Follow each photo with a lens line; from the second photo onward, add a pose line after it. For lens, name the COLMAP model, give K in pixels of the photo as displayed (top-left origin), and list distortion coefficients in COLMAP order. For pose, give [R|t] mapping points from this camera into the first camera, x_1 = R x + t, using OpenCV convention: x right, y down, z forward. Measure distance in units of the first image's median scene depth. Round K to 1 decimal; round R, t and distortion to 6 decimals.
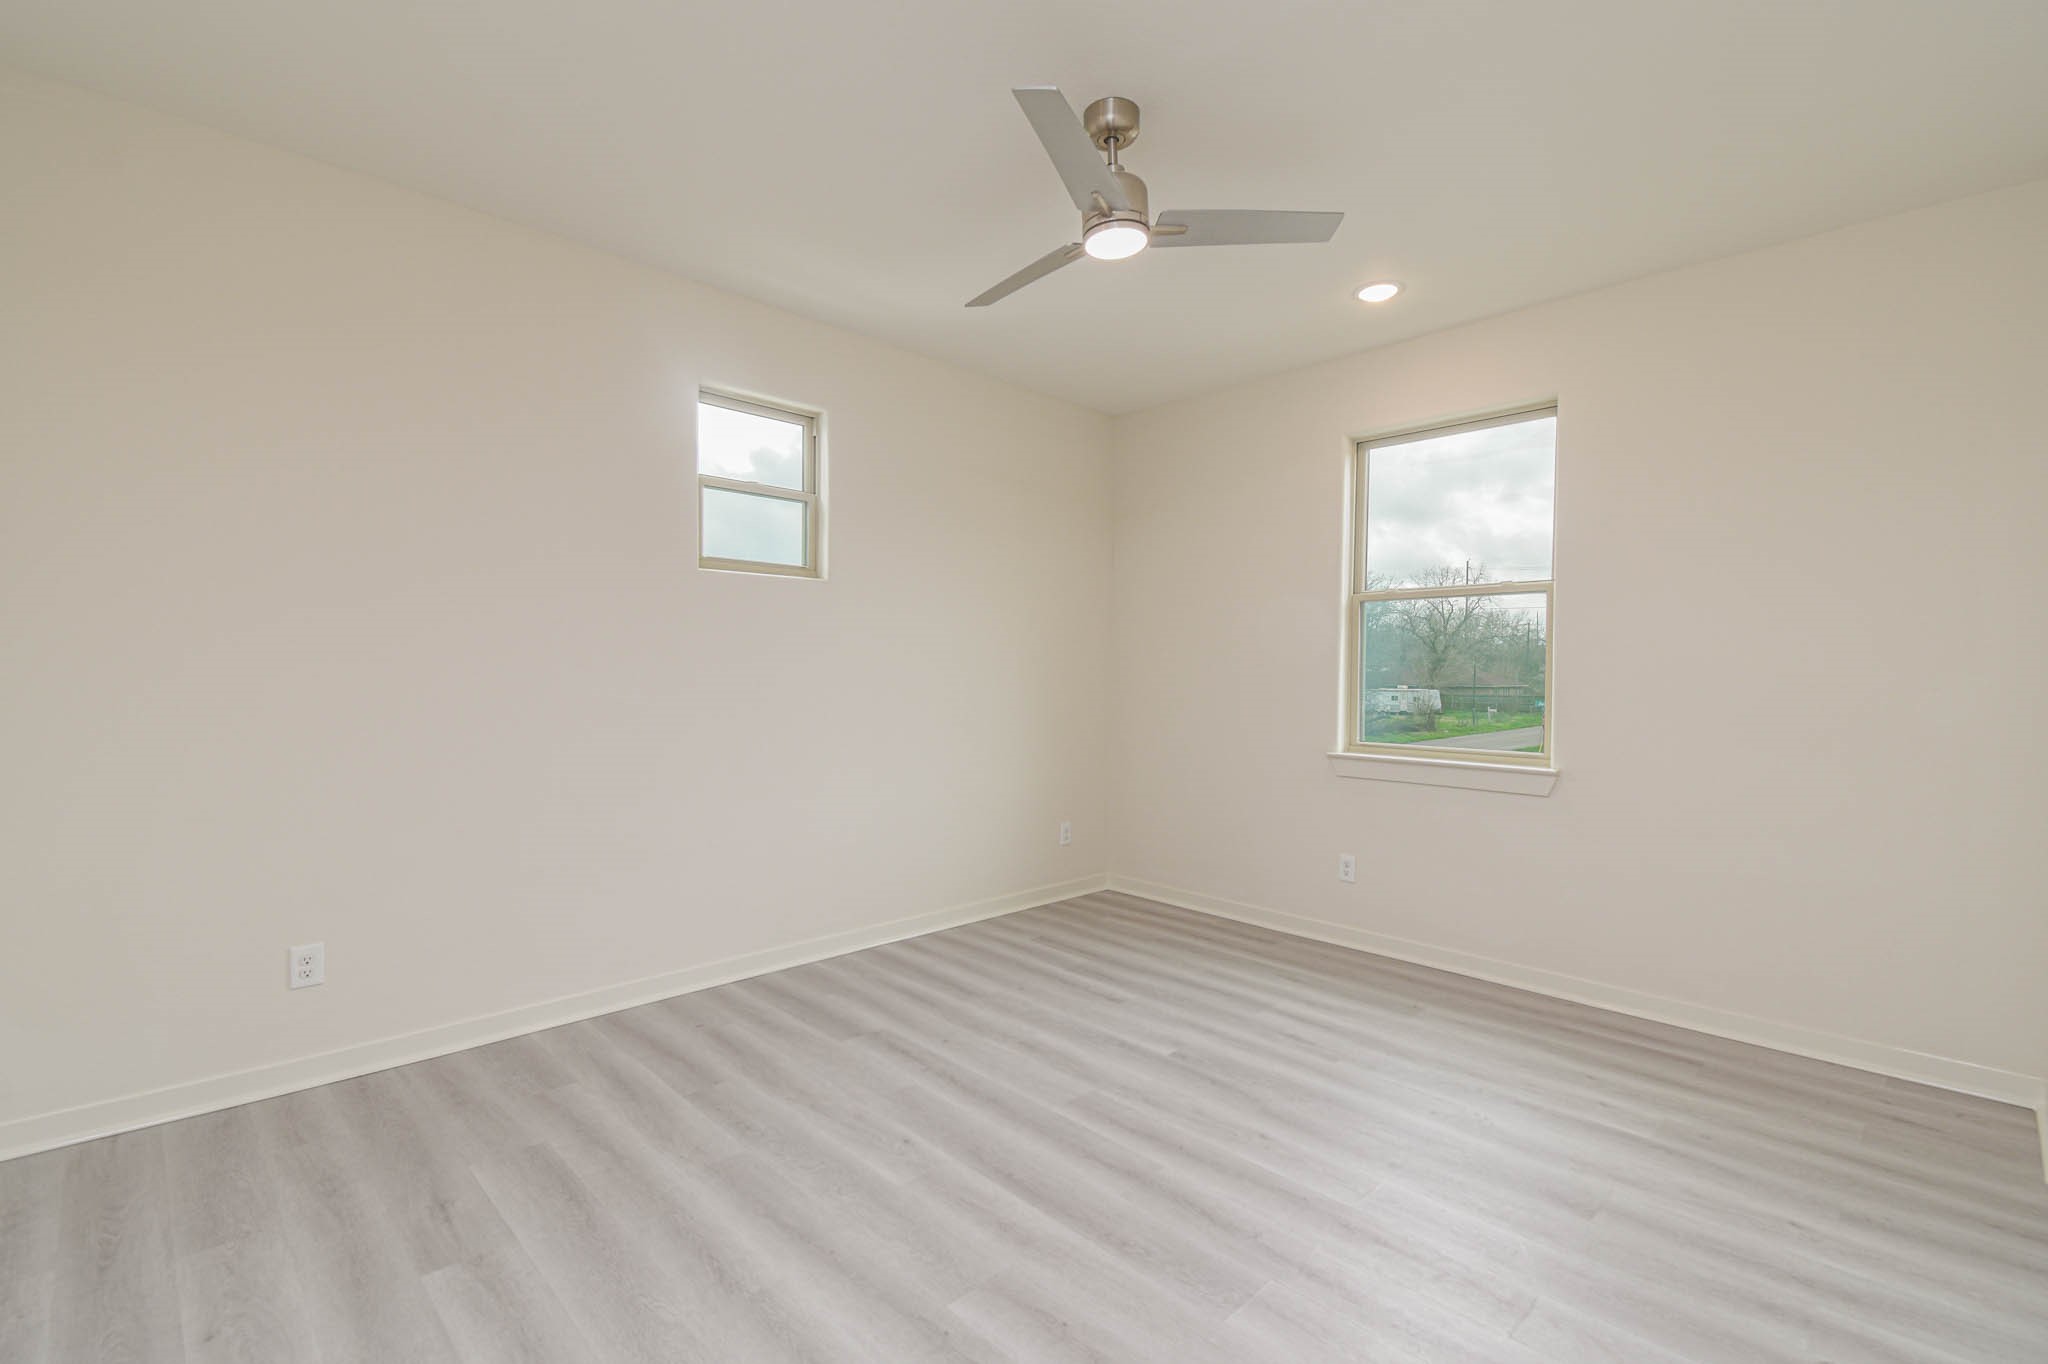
lens RADIAL K [[922.9, 0, 1025.3], [0, 922.9, 666.7], [0, 0, 1]] dist [0.024712, -0.015638]
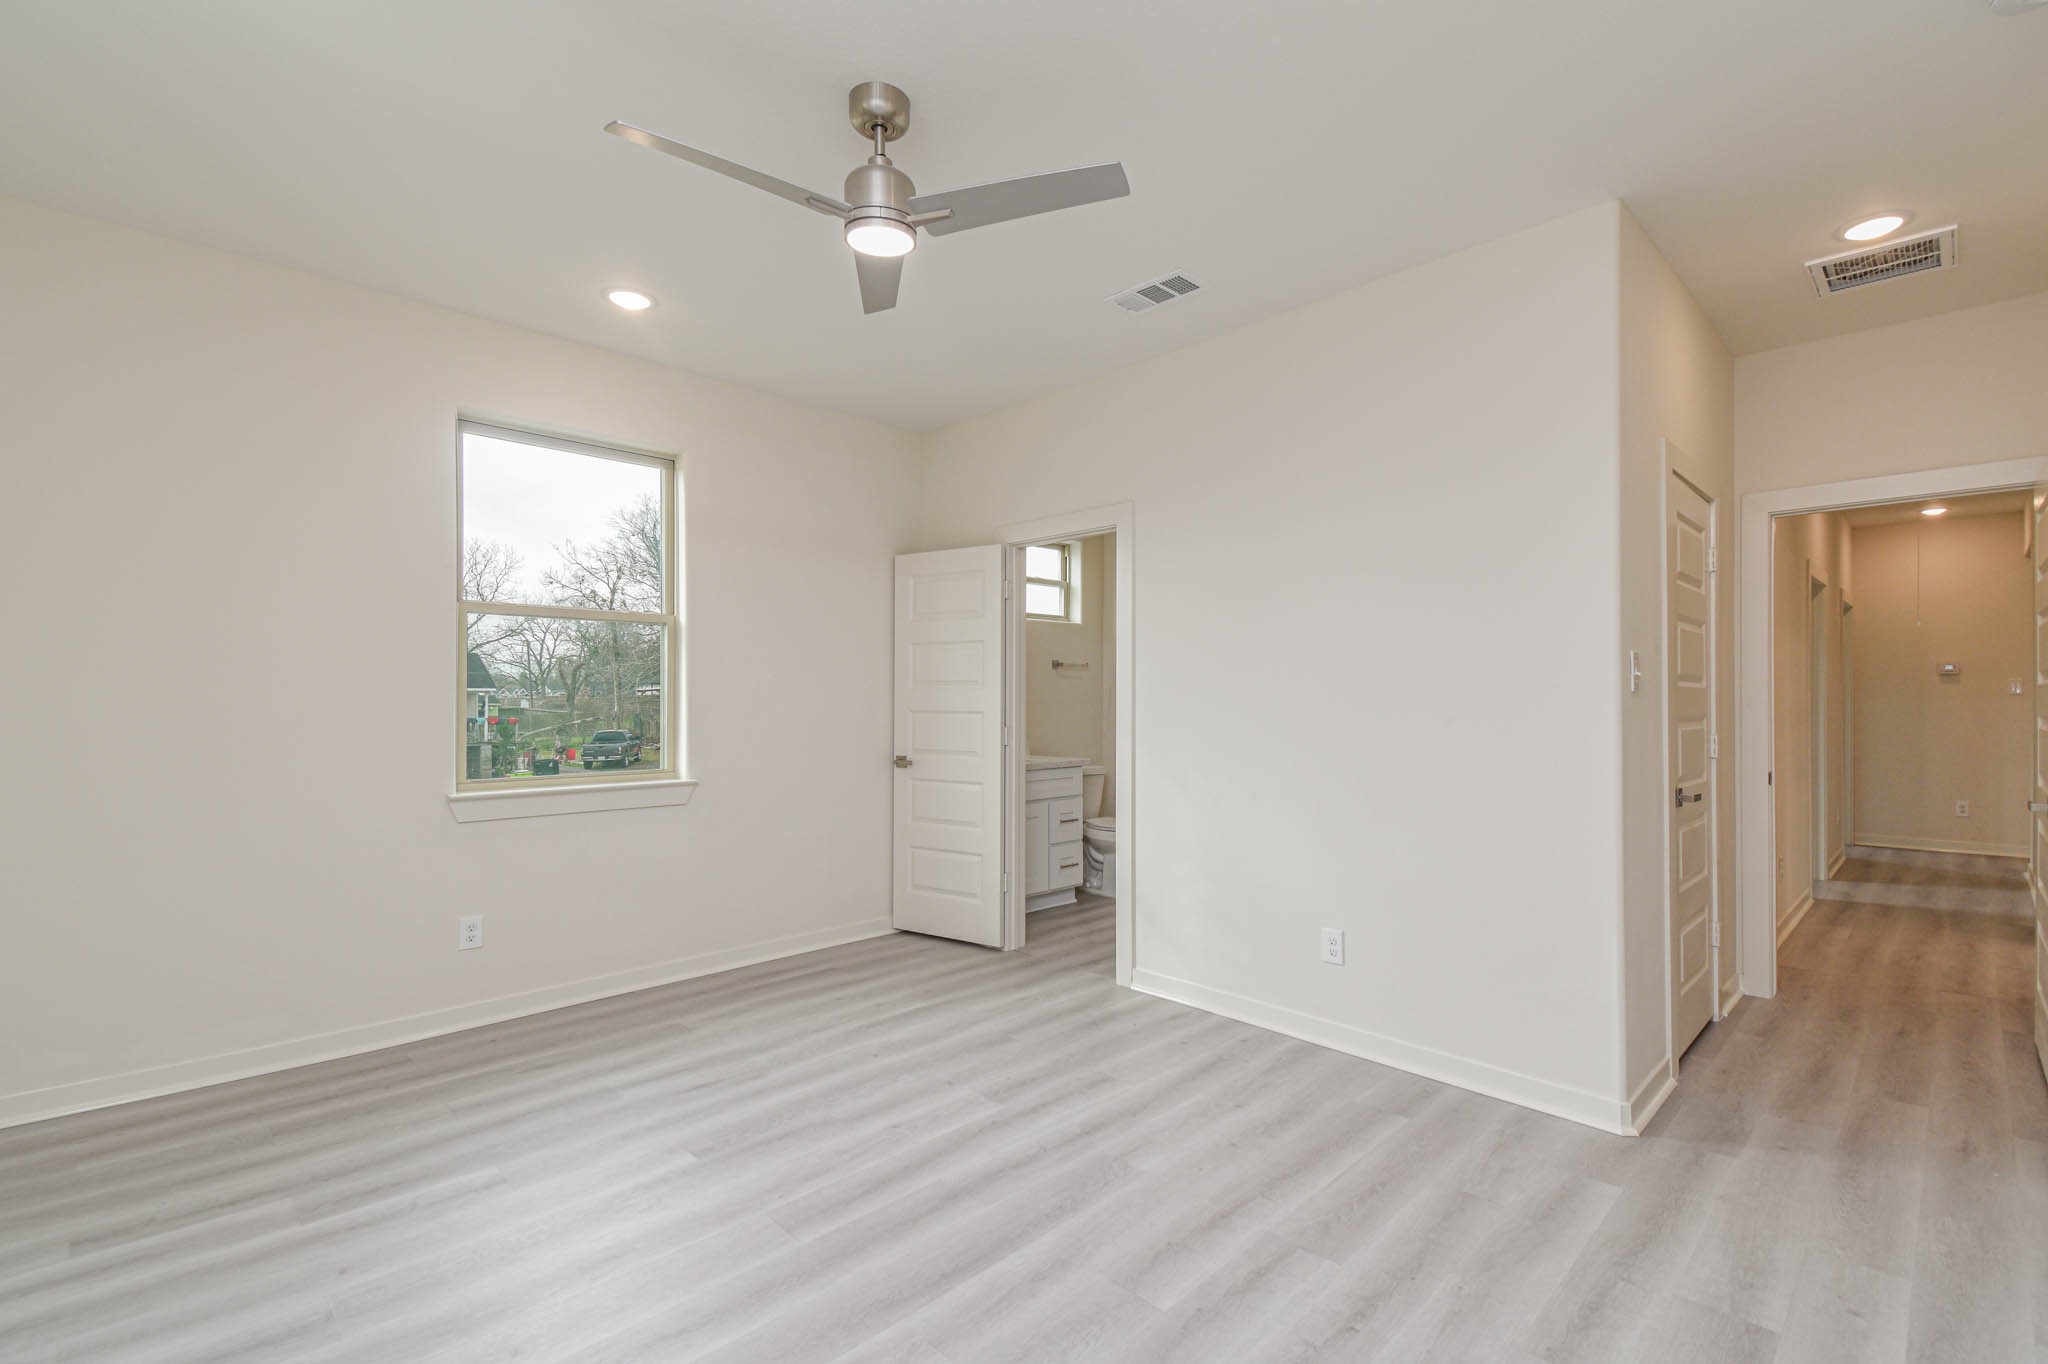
lens RADIAL K [[938.1, 0, 1015.6], [0, 938.1, 684.5], [0, 0, 1]] dist [0.030241, -0.022312]
pose [[-0.027178, 0.004005, 0.999623, -0.620831], [-0.004811, 0.999980, -0.004137, -0.003729], [-0.999619, -0.004921, -0.027158, 0.652896]]
